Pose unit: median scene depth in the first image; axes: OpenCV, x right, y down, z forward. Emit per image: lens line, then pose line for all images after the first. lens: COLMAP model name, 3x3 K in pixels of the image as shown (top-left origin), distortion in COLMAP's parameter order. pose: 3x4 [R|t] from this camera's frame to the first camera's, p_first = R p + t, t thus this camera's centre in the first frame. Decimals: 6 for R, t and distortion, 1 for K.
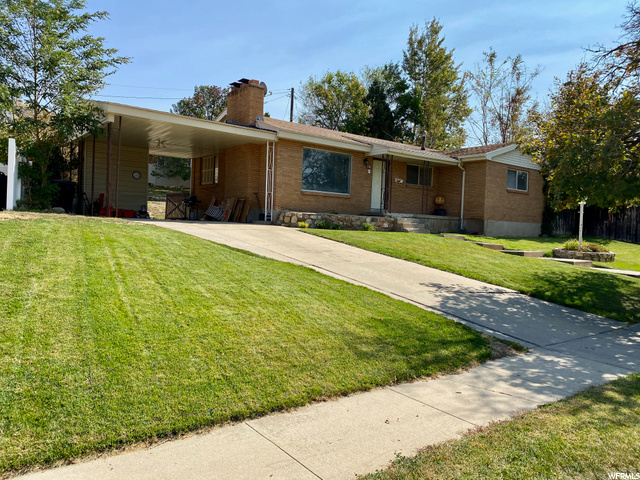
lens RADIAL K [[480.9, 0, 320.0], [0, 480.9, 240.0], [0, 0, 1]] dist [0.050349, -0.002089]
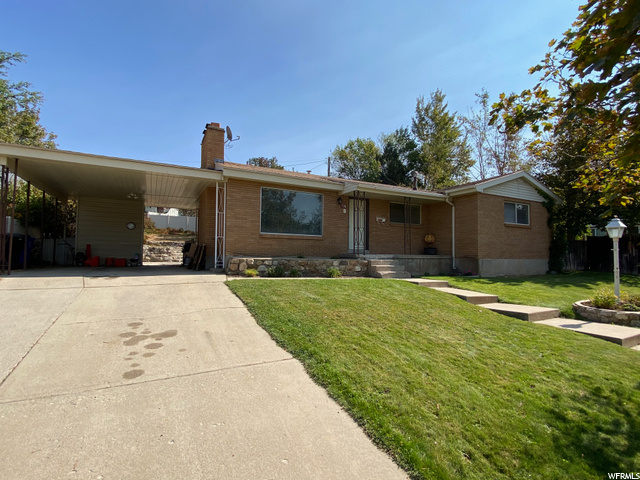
lens RADIAL K [[321.3, 0, 318.3], [0, 321.3, 251.0], [0, 0, 1]] dist [0.022118, -0.000351]
pose [[0.983080, -0.030282, -0.180656, 0.085518], [0.020566, 0.998252, -0.055413, -0.015570], [0.182018, 0.050760, 0.981984, 0.195046]]
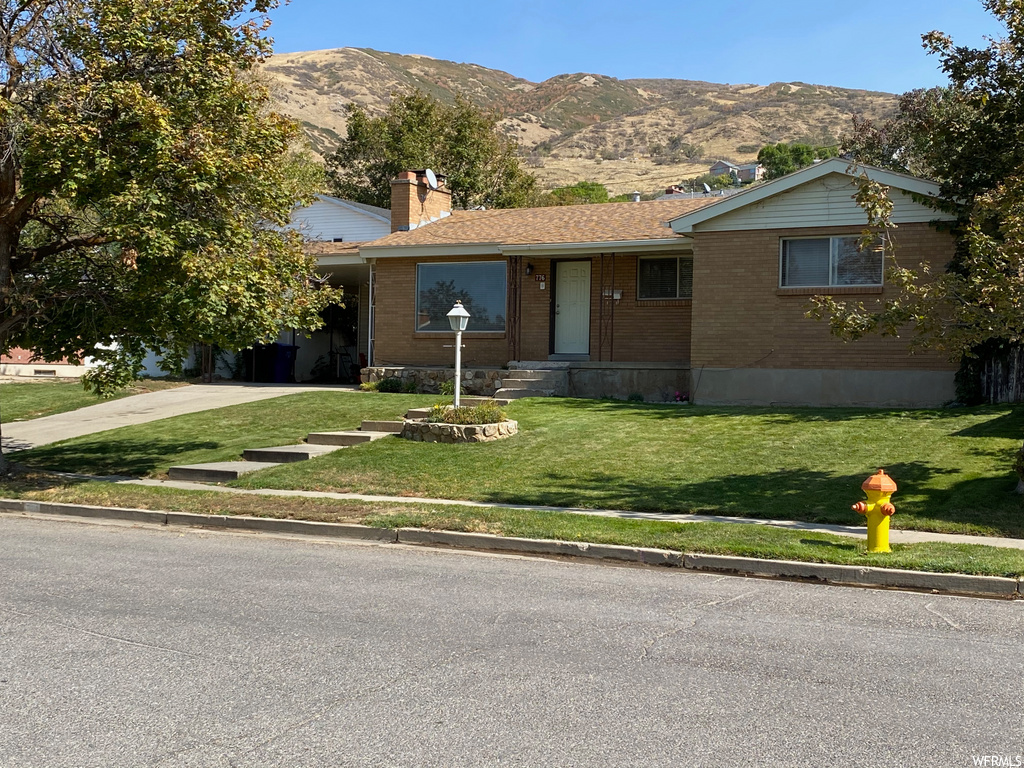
lens RADIAL K [[1287.5, 0, 512.0], [0, 1287.5, 384.0], [0, 0, 1]] dist [0.005716, 0.003399]
pose [[0.384694, -0.027308, -0.922640, 0.740057], [-0.032986, 0.998517, -0.043307, 0.015990], [0.922455, 0.047094, 0.383222, 0.221443]]
